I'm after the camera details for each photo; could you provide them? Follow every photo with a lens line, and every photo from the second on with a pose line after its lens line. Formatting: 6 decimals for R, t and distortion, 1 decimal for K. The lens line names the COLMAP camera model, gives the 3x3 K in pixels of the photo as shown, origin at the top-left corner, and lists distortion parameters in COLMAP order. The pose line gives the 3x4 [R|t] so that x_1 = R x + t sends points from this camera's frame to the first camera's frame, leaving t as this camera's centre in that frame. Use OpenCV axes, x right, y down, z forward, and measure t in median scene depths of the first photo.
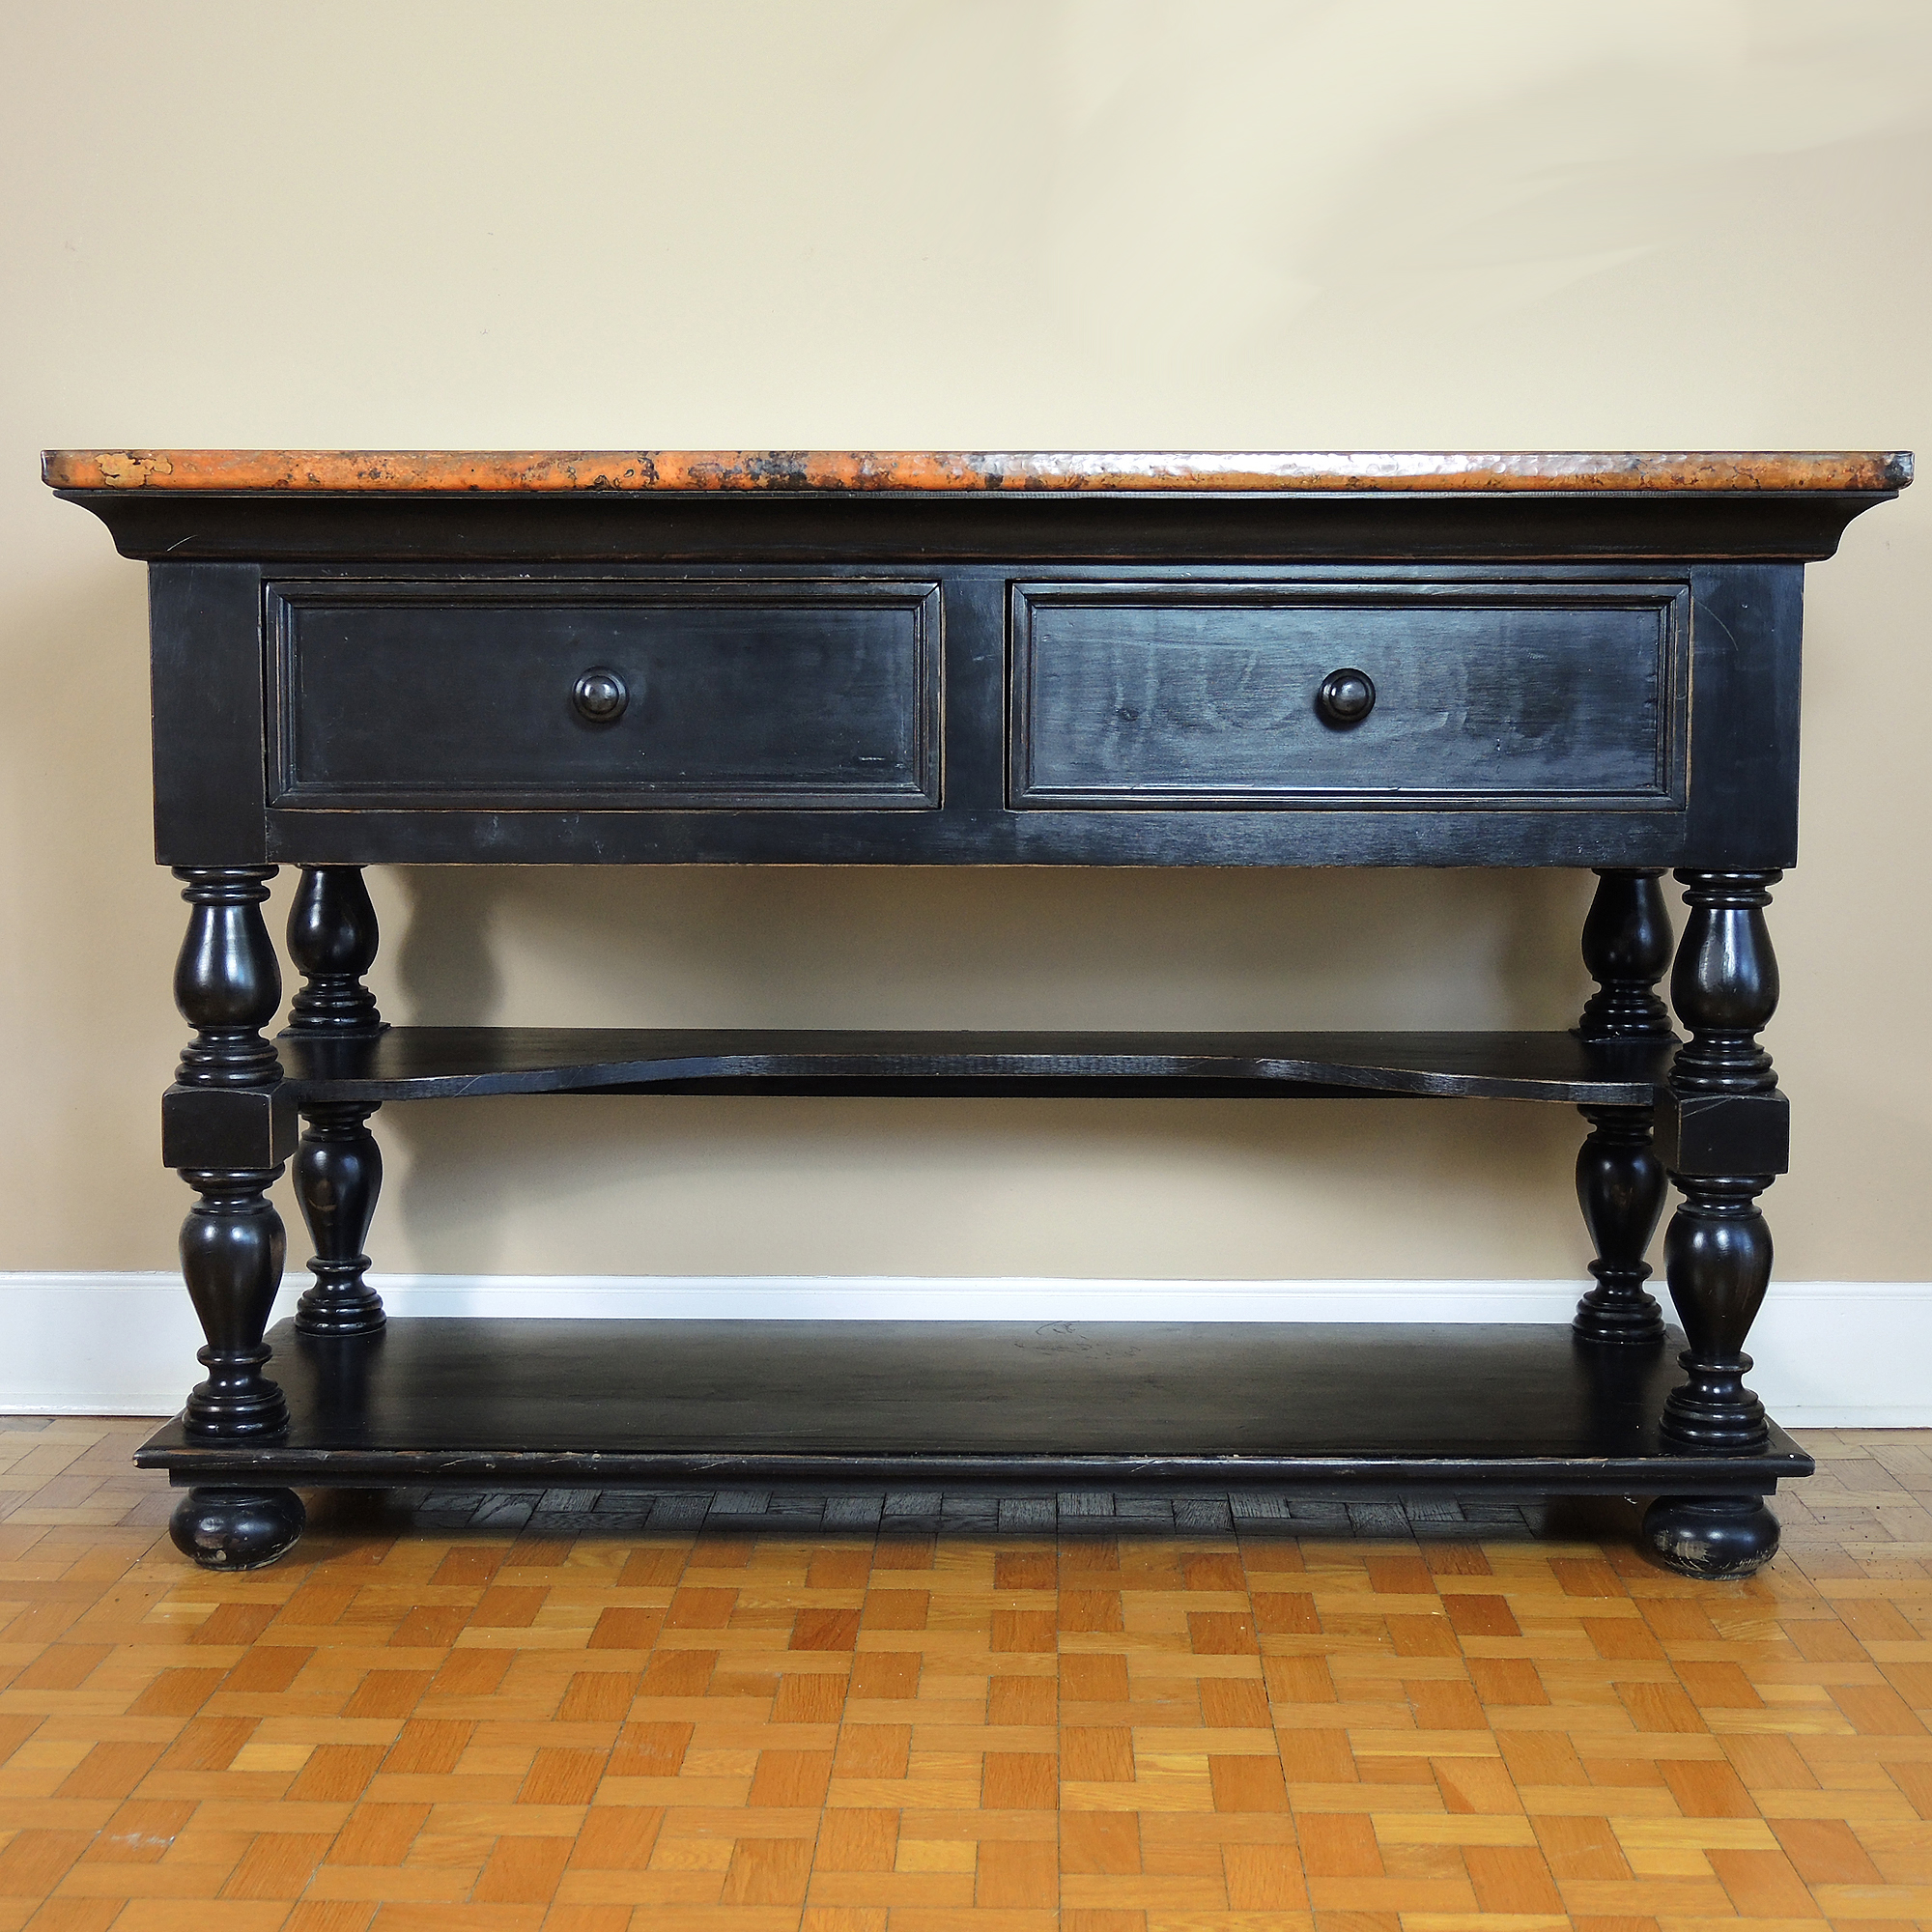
lens RADIAL K [[2931.7, 0, 966.0], [0, 2931.7, 966.0], [0, 0, 1]] dist [0.007030, -0.043838]
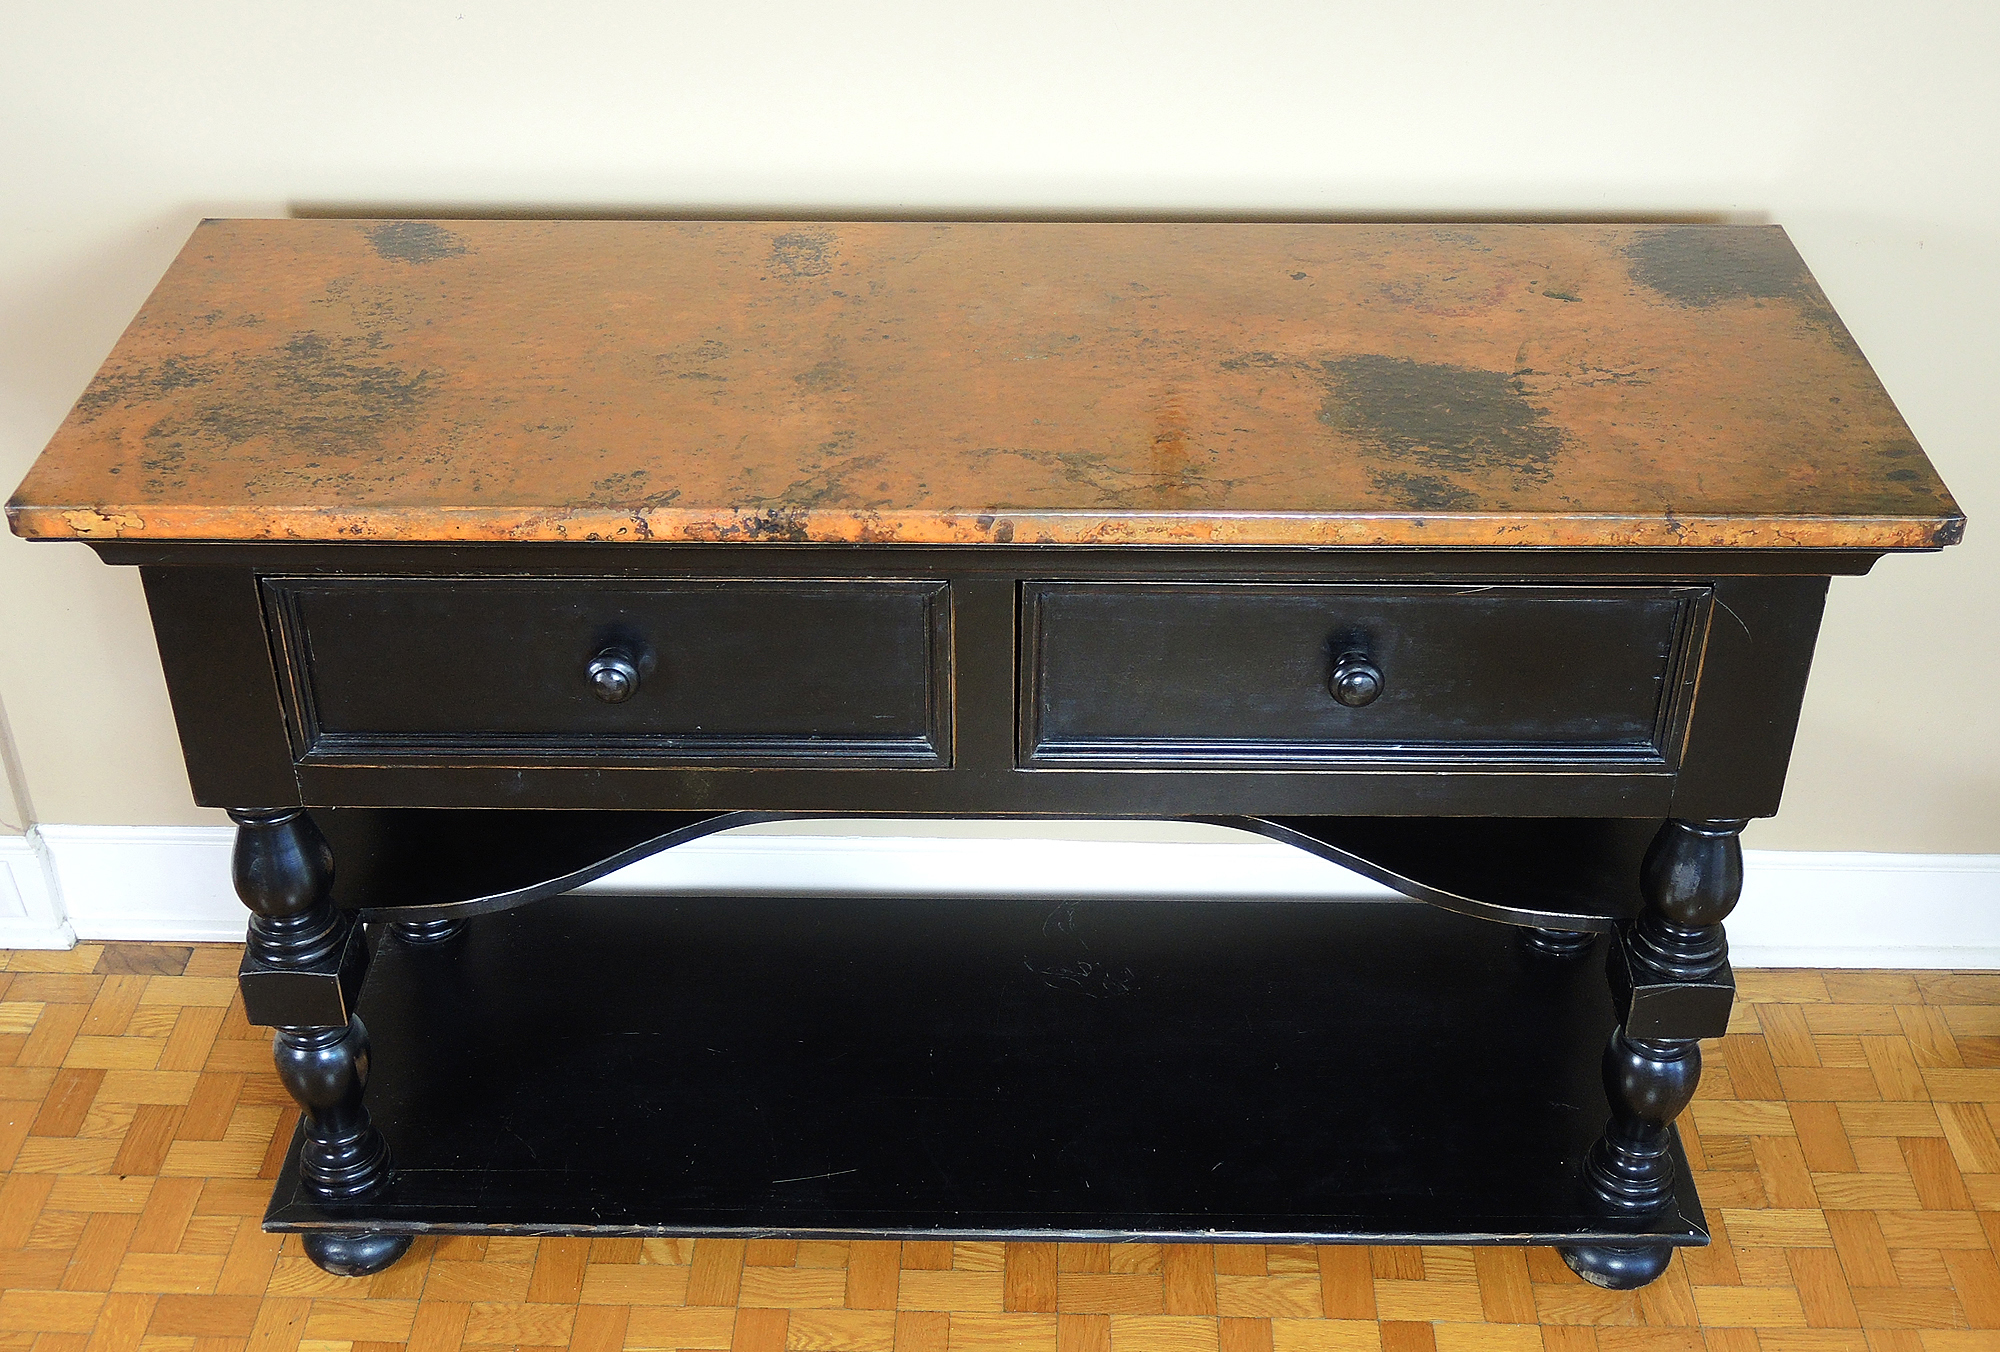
lens RADIAL K [[2378.9, 0, 991.2], [0, 2378.9, 717.0], [0, 0, 1]] dist [-0.003737, -0.056424]
pose [[0.999998, -0.001818, -0.000171, 0.005104], [0.001667, 0.870370, 0.492396, -0.475721], [-0.000746, -0.492395, 0.870371, 0.283636]]
